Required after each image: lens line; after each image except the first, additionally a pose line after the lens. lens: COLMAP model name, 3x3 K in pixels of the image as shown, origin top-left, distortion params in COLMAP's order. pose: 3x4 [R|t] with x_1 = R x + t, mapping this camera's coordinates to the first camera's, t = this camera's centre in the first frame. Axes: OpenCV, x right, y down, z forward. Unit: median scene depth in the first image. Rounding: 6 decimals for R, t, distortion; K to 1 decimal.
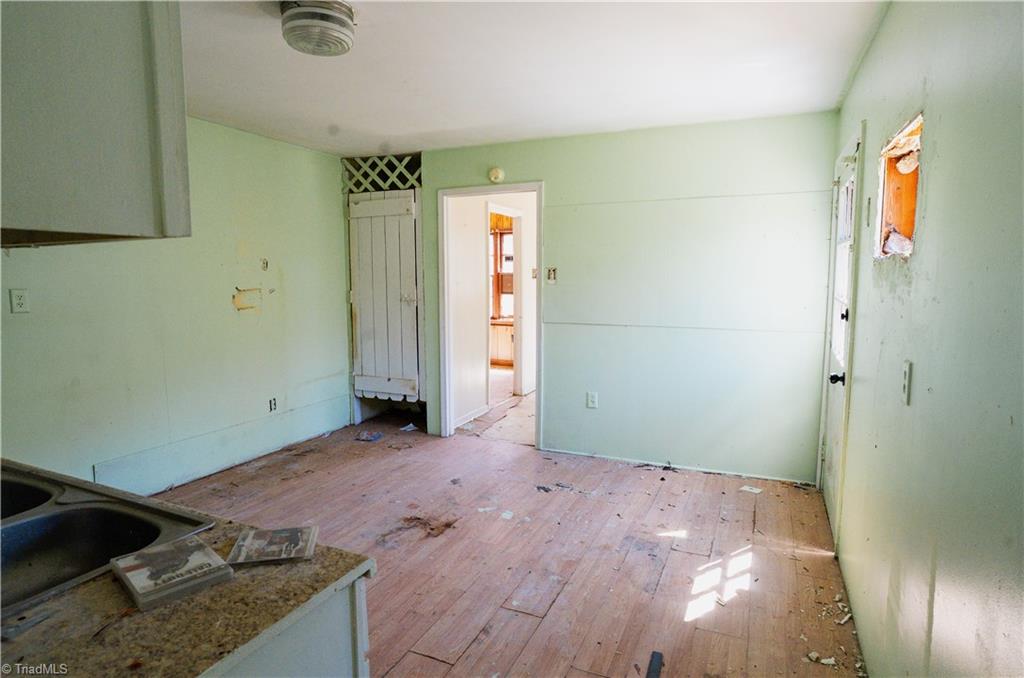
lens RADIAL K [[562.4, 0, 507.1], [0, 562.4, 337.3], [0, 0, 1]] dist [-0.017538, 0.000619]
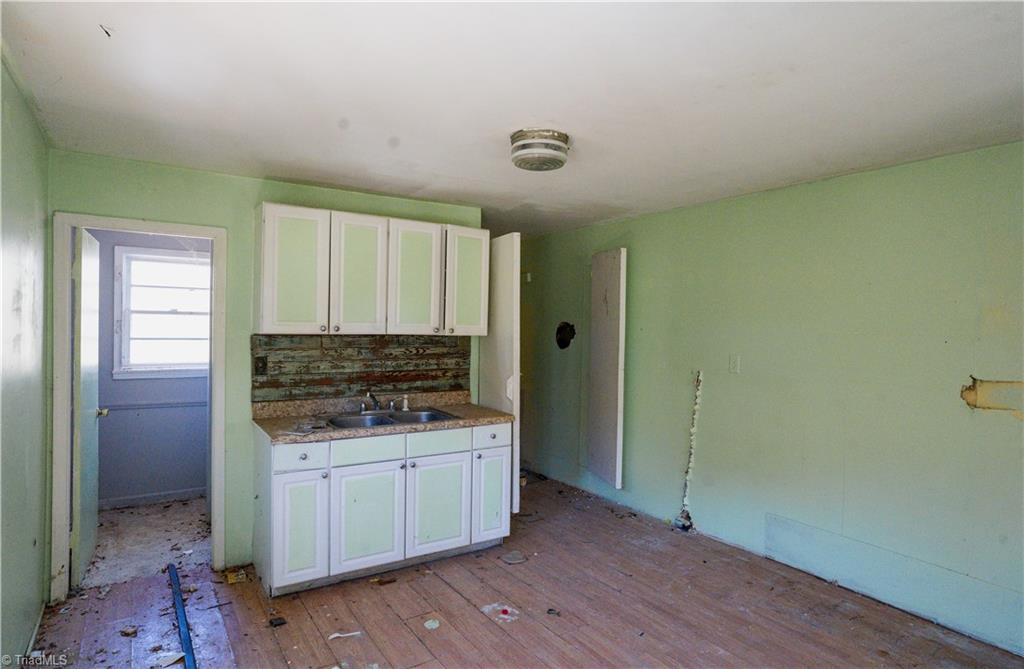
lens RADIAL K [[560.2, 0, 507.9], [0, 560.2, 332.3], [0, 0, 1]] dist [-0.014271, 0.006448]
pose [[-0.523526, 0.010793, -0.851941, 0.557302], [-0.109268, 0.990812, 0.079698, -0.186093], [0.844974, 0.134814, -0.517537, 1.203481]]
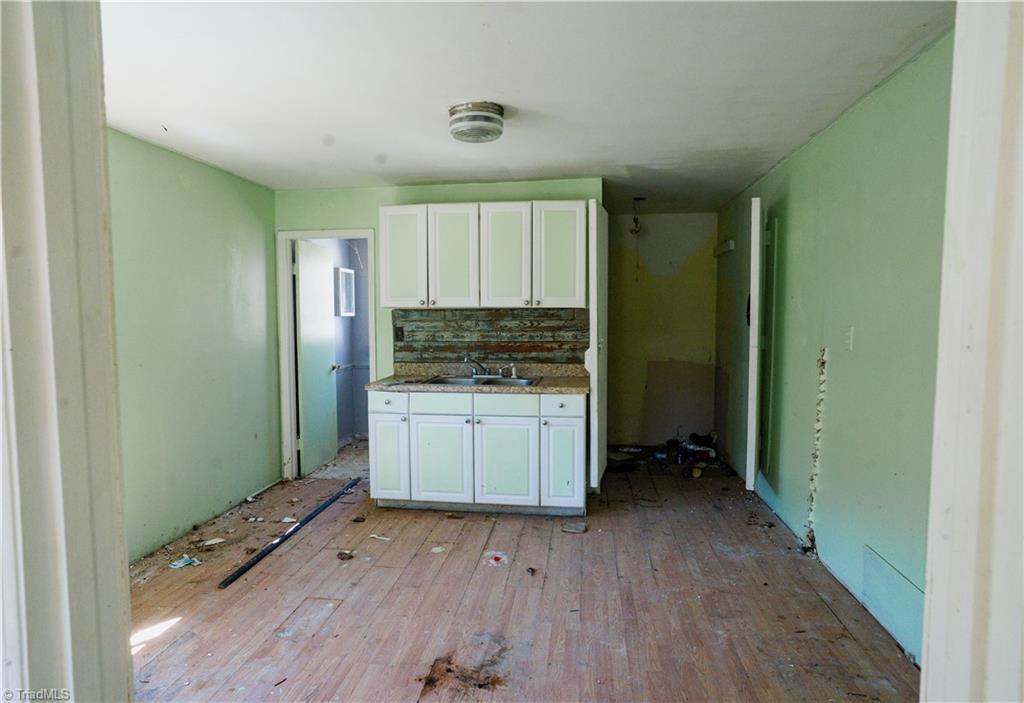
lens RADIAL K [[590.5, 0, 510.7], [0, 590.5, 350.2], [0, 0, 1]] dist [-0.007357, 0.004255]
pose [[-0.954985, 0.030767, -0.295056, 0.001549], [-0.022358, 0.984314, 0.175005, -0.208520], [0.295812, 0.173724, -0.939316, 1.771599]]
